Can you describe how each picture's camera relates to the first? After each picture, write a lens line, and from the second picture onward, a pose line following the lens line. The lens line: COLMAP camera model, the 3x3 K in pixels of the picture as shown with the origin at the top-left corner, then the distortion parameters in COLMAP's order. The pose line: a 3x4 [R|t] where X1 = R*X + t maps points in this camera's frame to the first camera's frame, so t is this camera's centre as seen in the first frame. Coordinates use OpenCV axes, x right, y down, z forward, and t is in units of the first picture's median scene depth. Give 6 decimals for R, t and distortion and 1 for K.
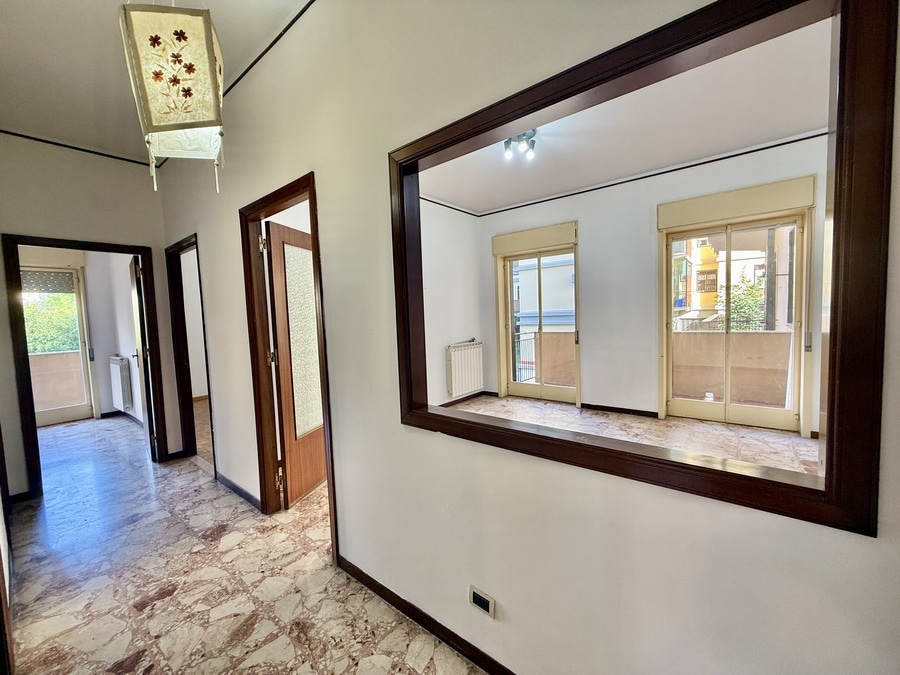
lens RADIAL K [[358.2, 0, 445.6], [0, 358.2, 338.0], [0, 0, 1]] dist [-0.002462, 0.000383]
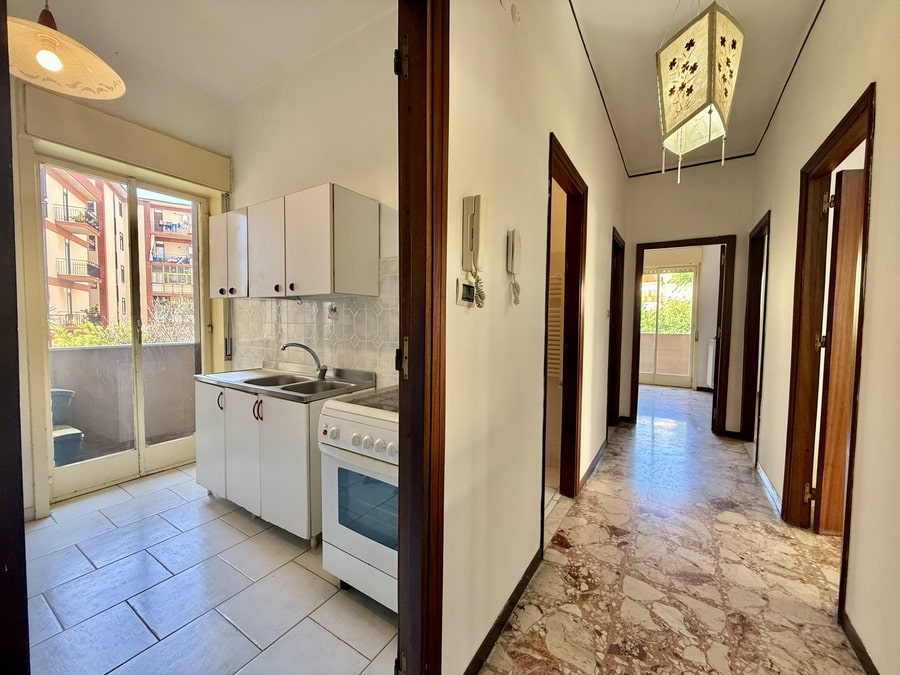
lens RADIAL K [[358.2, 0, 450.5], [0, 358.2, 339.2], [0, 0, 1]] dist [-0.002462, 0.000383]
pose [[0.120244, 0.094812, -0.988207, 0.284591], [-0.082264, 0.992957, 0.085258, 0.063809], [0.989330, 0.071042, 0.127196, 0.078800]]
